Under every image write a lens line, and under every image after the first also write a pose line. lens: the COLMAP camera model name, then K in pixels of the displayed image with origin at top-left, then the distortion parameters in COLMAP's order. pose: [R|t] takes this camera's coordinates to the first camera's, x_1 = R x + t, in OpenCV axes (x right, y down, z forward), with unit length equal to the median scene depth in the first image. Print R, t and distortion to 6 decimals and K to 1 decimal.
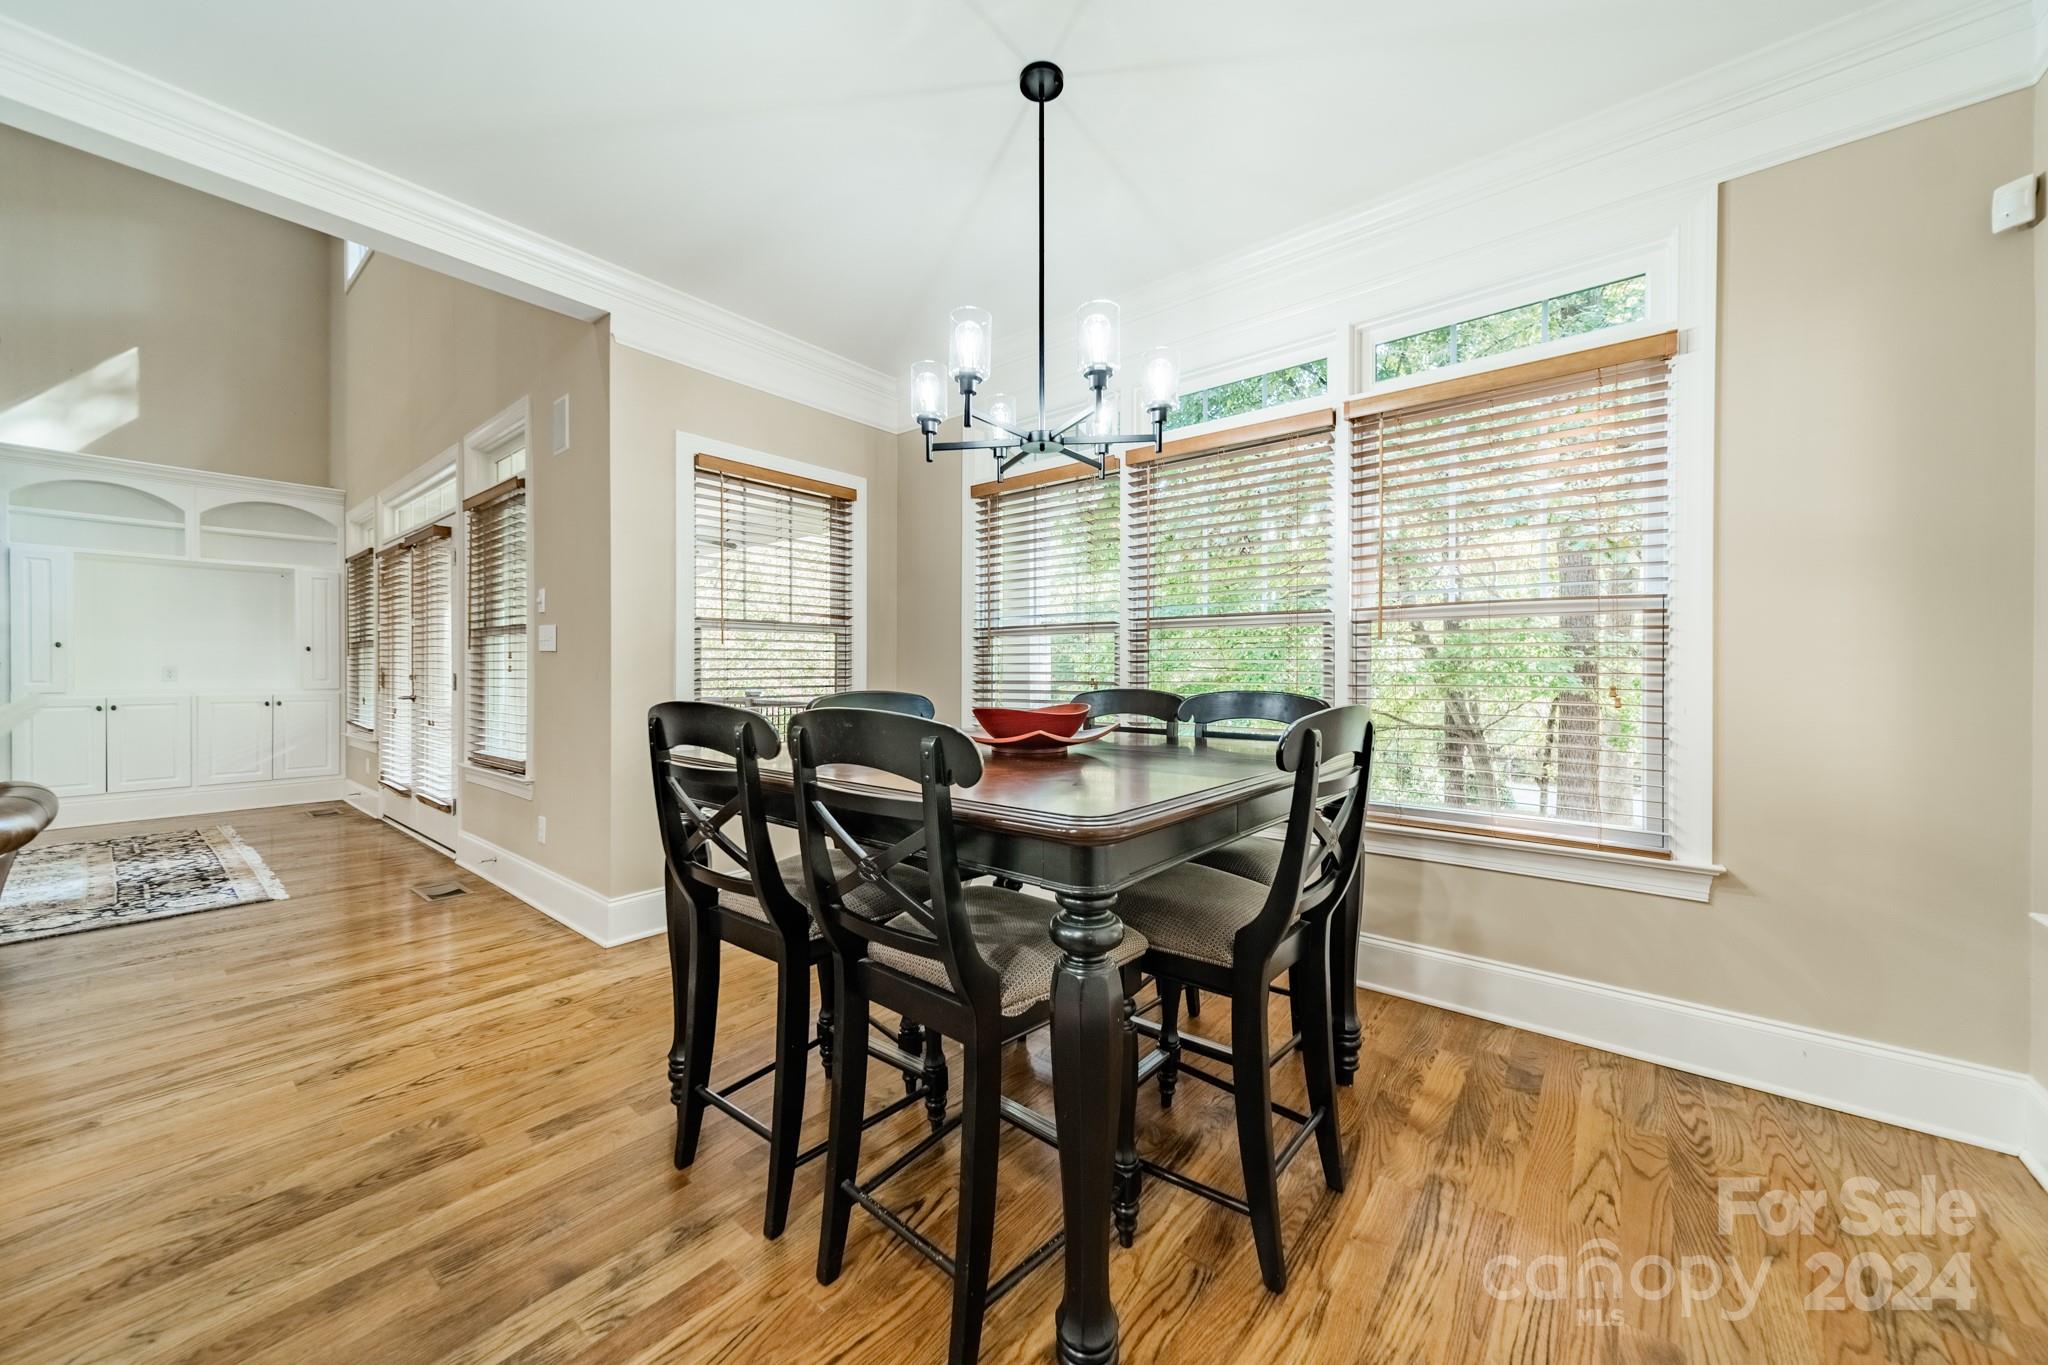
lens RADIAL K [[731.1, 0, 1016.0], [0, 731.1, 679.6], [0, 0, 1]] dist [0.006527, 0.000534]
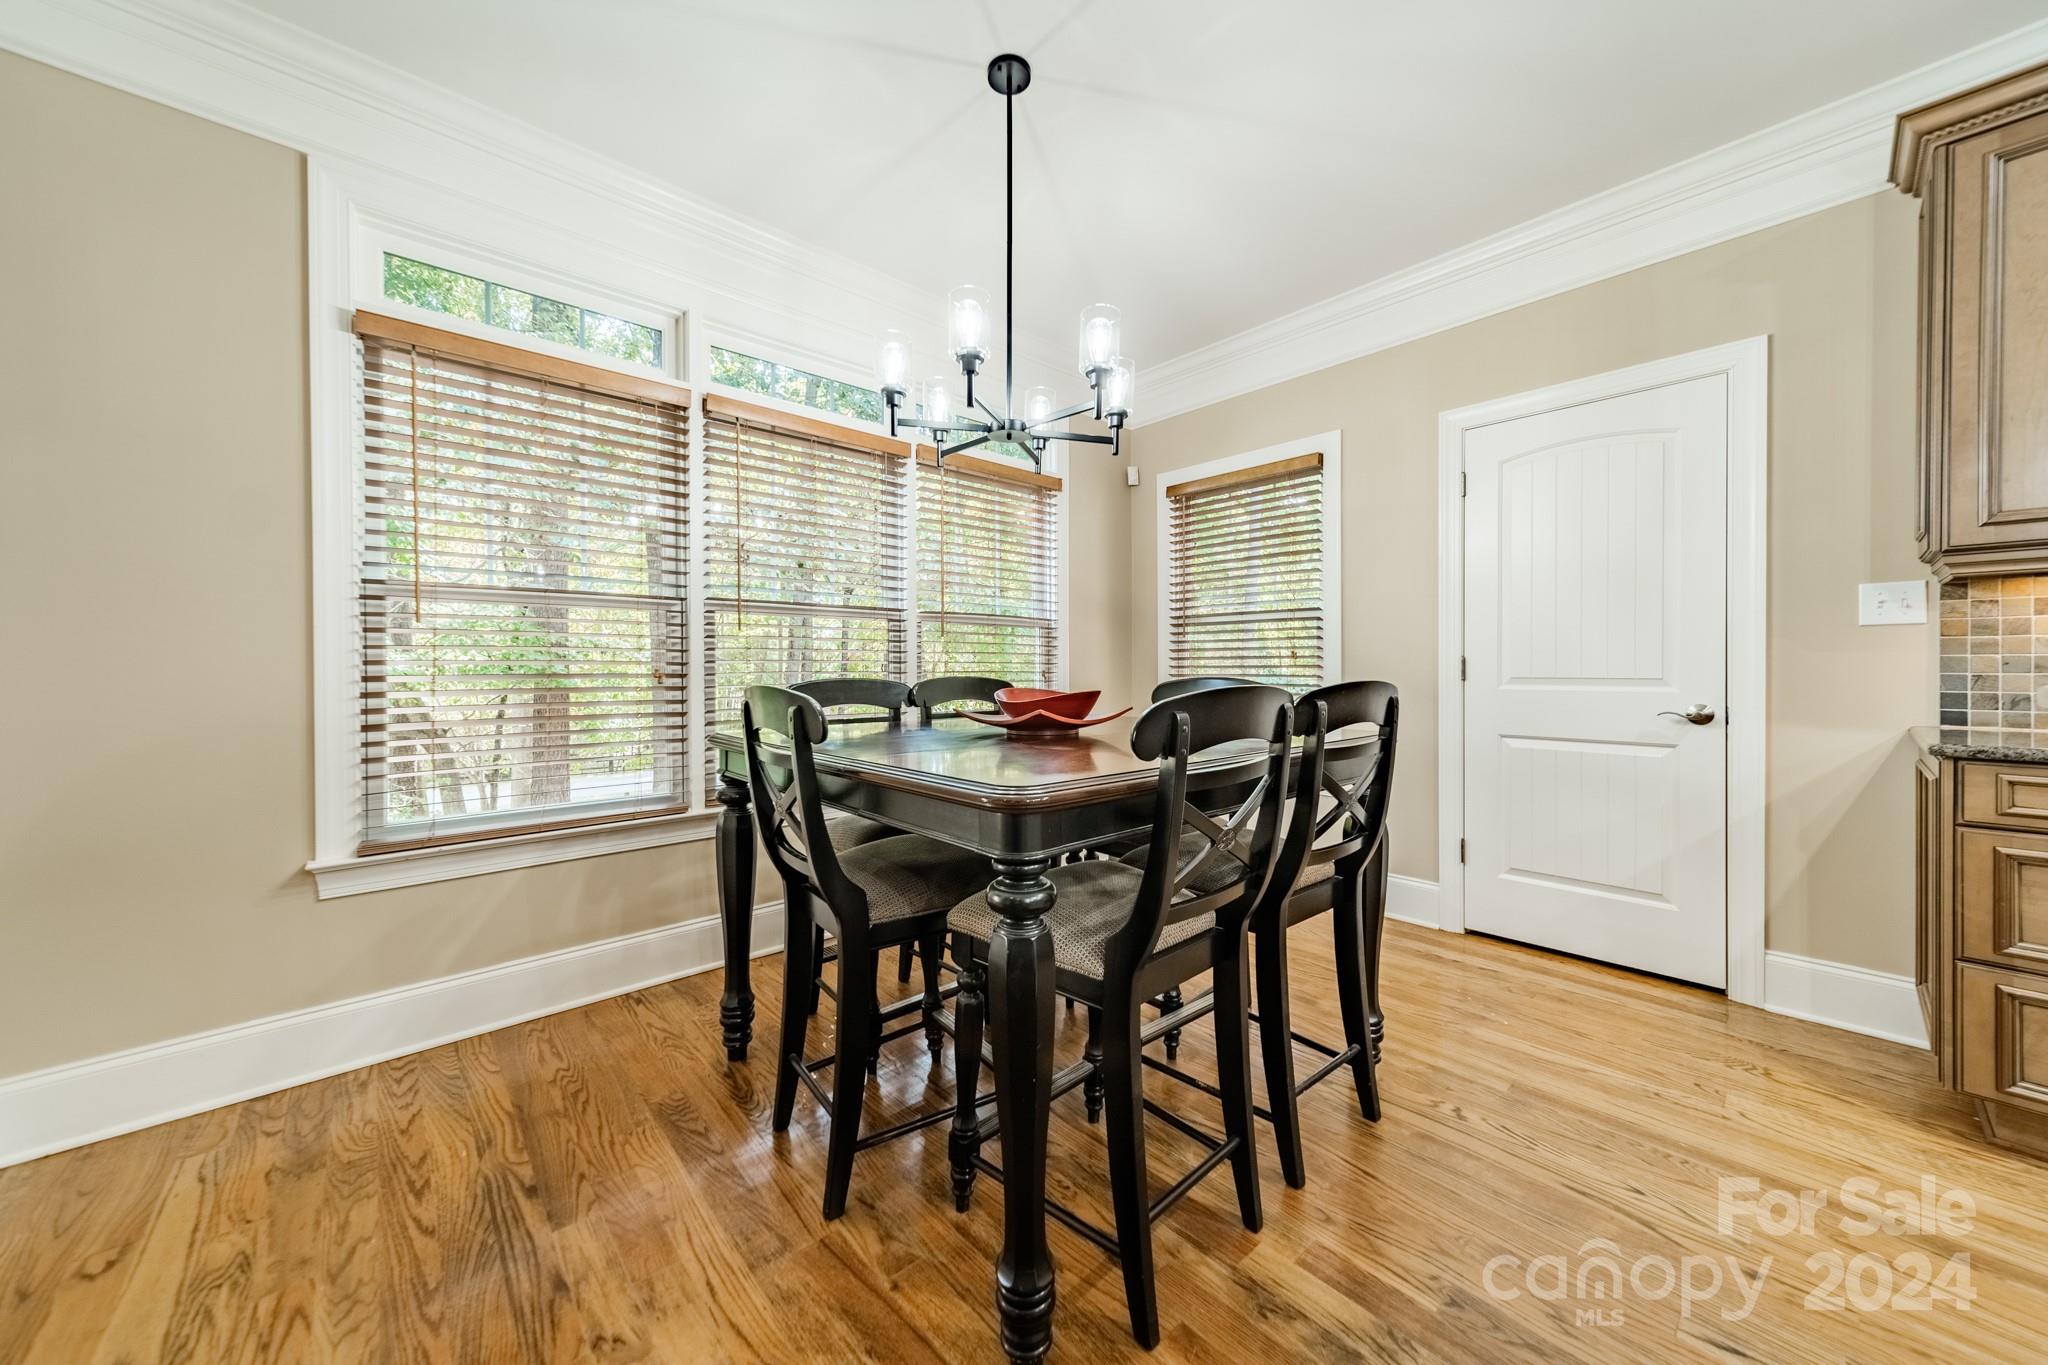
lens RADIAL K [[731.1, 0, 1028.1], [0, 731.1, 670.2], [0, 0, 1]] dist [0.006527, 0.000534]
pose [[0.140344, -0.009846, 0.990054, -0.941045], [0.021868, 0.999737, 0.006842, -0.001816], [-0.989861, 0.020690, 0.140522, 0.732046]]
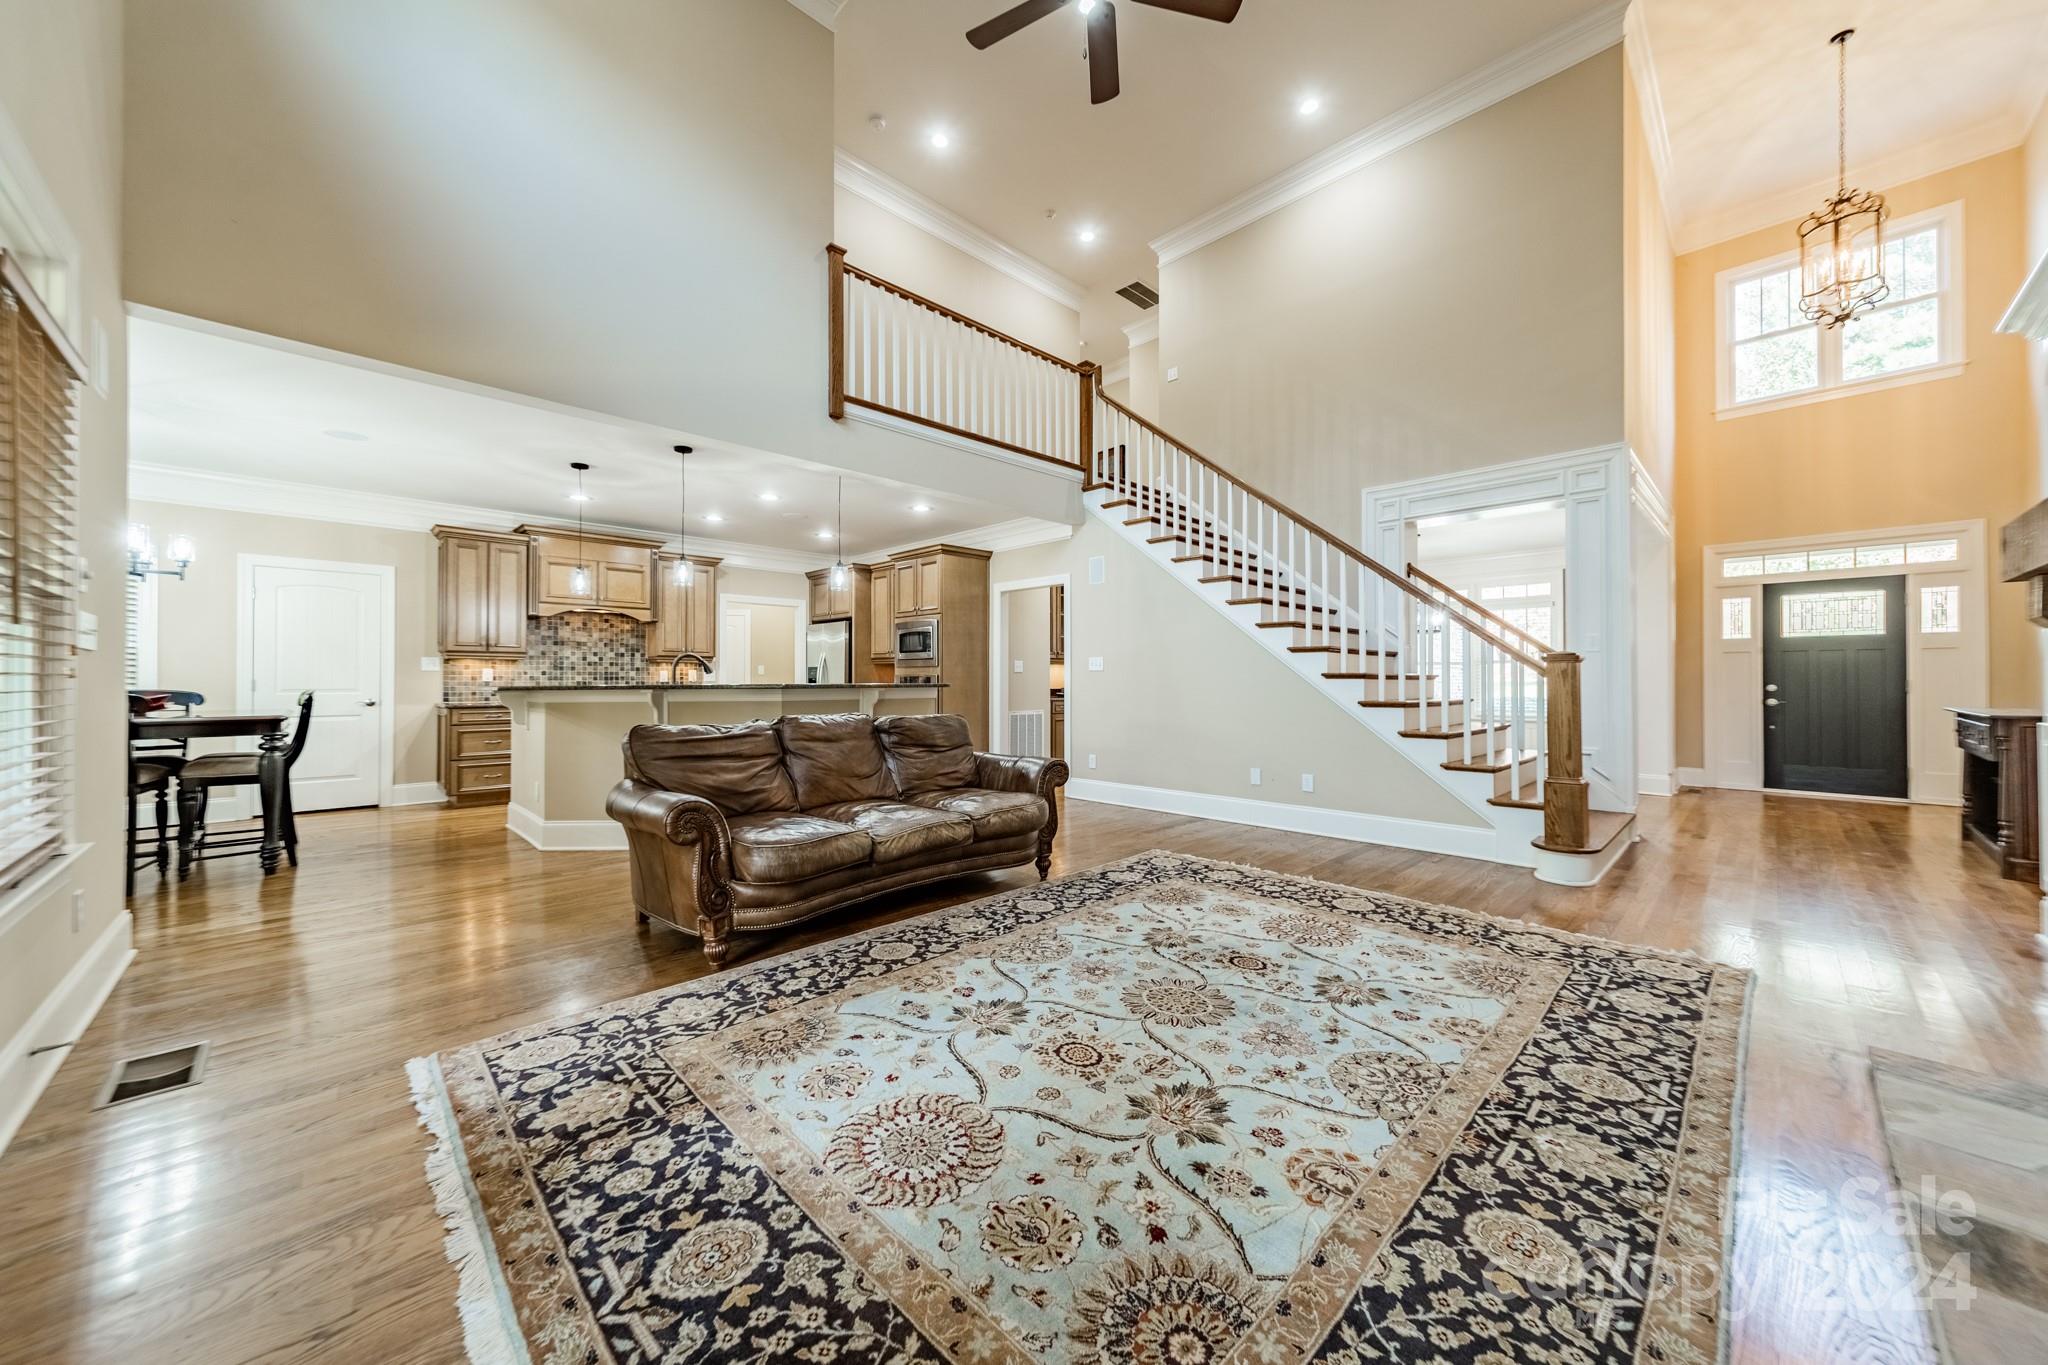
lens RADIAL K [[731.1, 0, 1019.1], [0, 731.1, 676.2], [0, 0, 1]] dist [0.006527, 0.000534]
pose [[-0.994058, -0.001579, 0.108836, -2.556160], [-0.000858, 0.999977, 0.006670, -0.029993], [-0.108844, 0.006537, -0.994037, 2.484299]]
